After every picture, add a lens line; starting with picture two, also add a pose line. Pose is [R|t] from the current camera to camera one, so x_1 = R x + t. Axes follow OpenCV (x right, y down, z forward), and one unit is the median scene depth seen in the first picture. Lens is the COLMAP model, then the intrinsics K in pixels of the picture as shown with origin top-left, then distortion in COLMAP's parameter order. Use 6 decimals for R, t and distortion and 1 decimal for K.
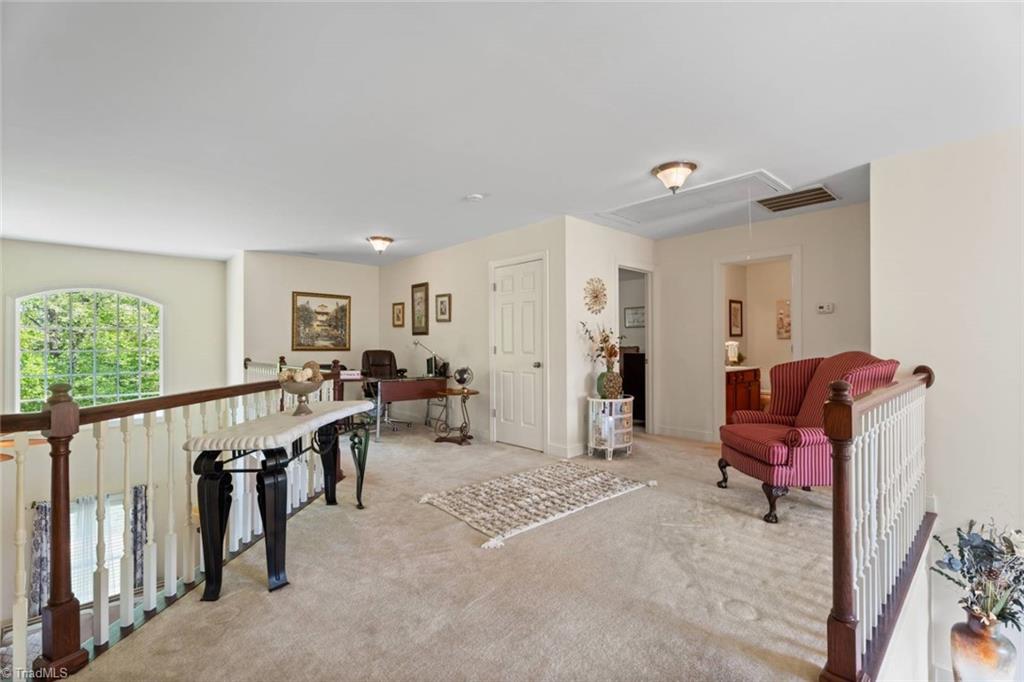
lens RADIAL K [[452.6, 0, 508.6], [0, 452.6, 340.6], [0, 0, 1]] dist [0.005042, -0.000984]
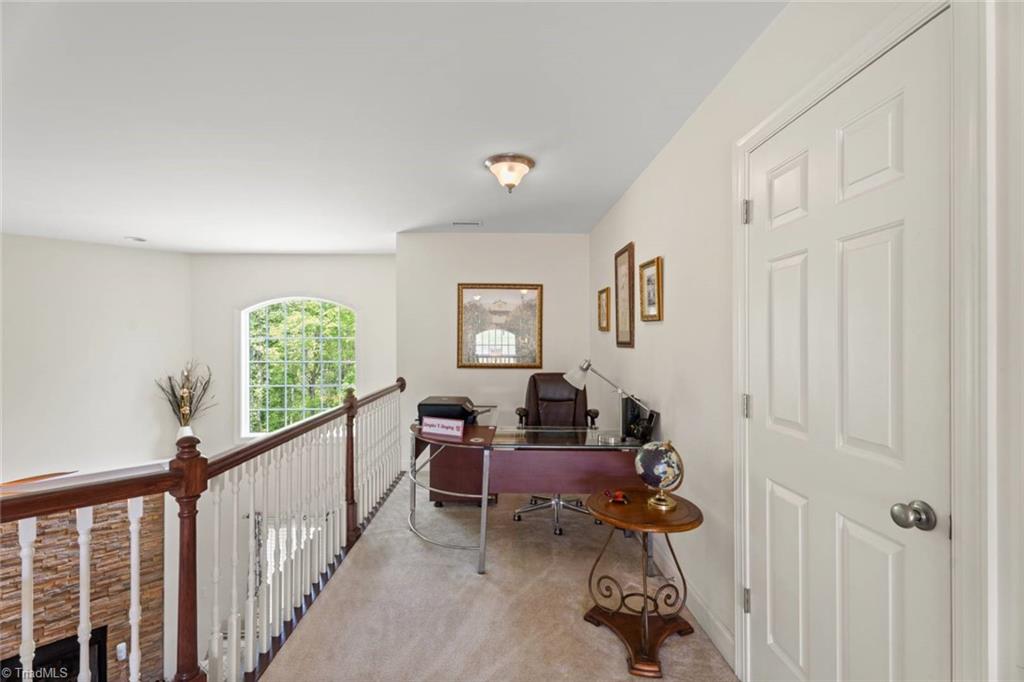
lens RADIAL K [[452.6, 0, 507.9], [0, 452.6, 340.9], [0, 0, 1]] dist [0.005042, -0.000984]
pose [[0.752384, 0.001452, -0.658723, 0.046558], [0.000747, 0.999995, 0.003056, -0.022808], [0.658724, -0.002791, 0.752380, 0.556947]]
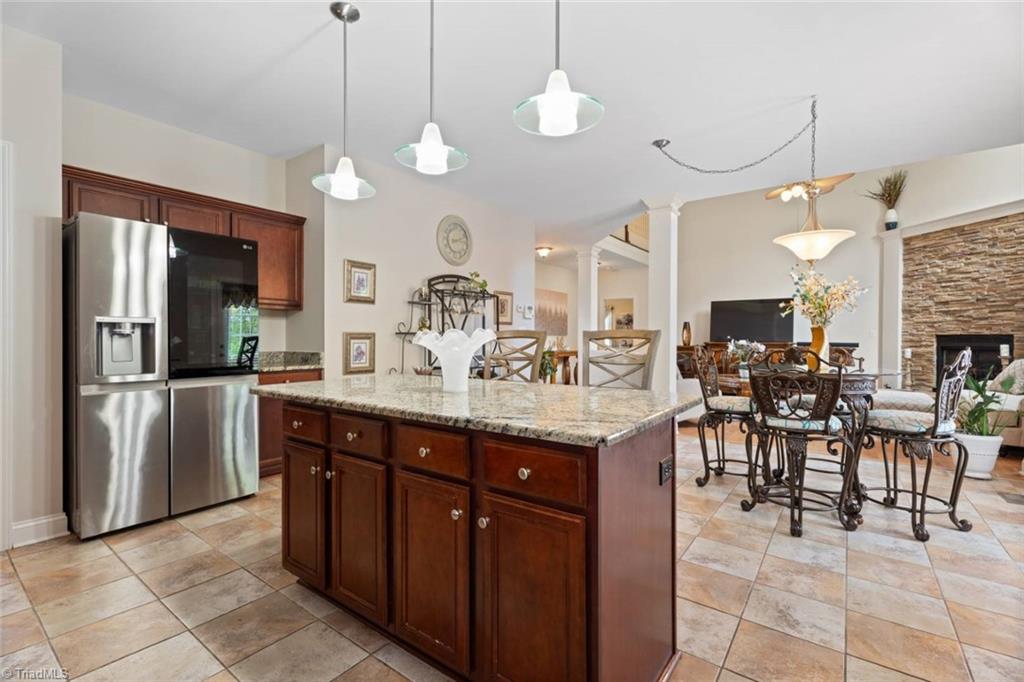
lens RADIAL K [[452.6, 0, 505.7], [0, 452.6, 339.3], [0, 0, 1]] dist [0.005042, -0.000984]
pose [[-0.984598, 0.001720, -0.174826, 0.208499], [0.001362, 0.999997, 0.002168, 0.497146], [0.174829, 0.001896, -0.984597, 1.466340]]
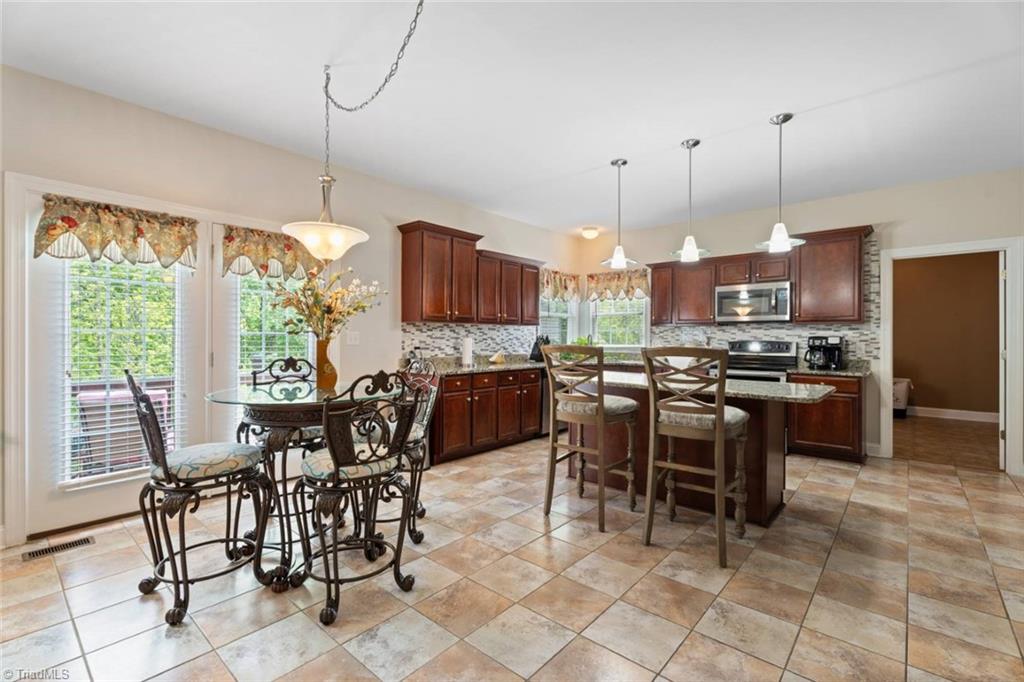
lens RADIAL K [[452.6, 0, 508.8], [0, 452.6, 337.6], [0, 0, 1]] dist [0.005042, -0.000984]
pose [[0.995281, 0.009550, 0.096560, -0.073718], [-0.009778, 0.999950, 0.001884, 0.481591], [-0.096537, -0.002820, 0.995325, 0.620325]]
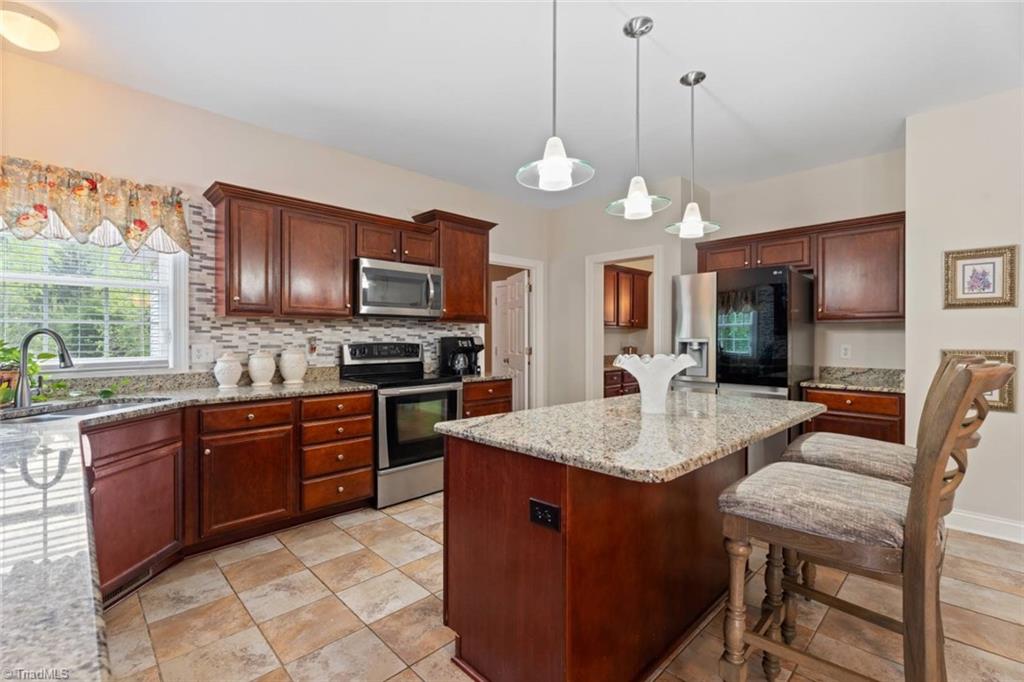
lens RADIAL K [[452.6, 0, 509.1], [0, 452.6, 338.9], [0, 0, 1]] dist [0.005042, -0.000984]
pose [[-0.014486, 0.002228, 0.999893, -0.146173], [-0.002938, 0.999993, -0.002271, 0.480261], [-0.999891, -0.002970, -0.014479, 1.263844]]
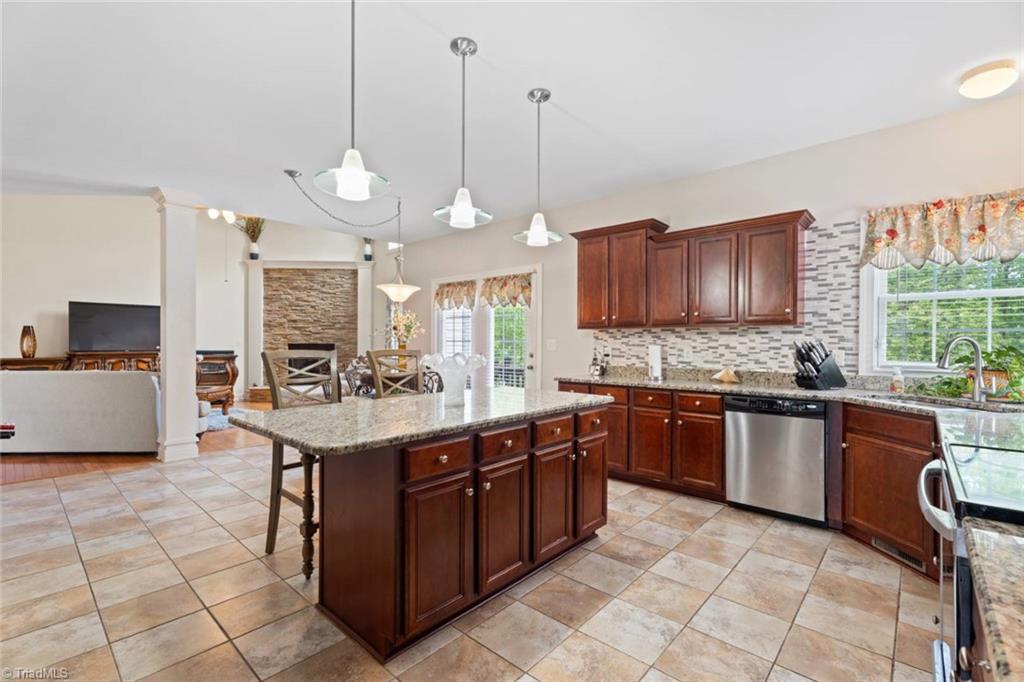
lens RADIAL K [[452.6, 0, 513.3], [0, 452.6, 345.4], [0, 0, 1]] dist [0.005042, -0.000984]
pose [[0.091695, 0.009338, -0.995743, 0.577743], [-0.002964, 0.999954, 0.009105, 0.479338], [0.995783, 0.002116, 0.091718, 1.167563]]
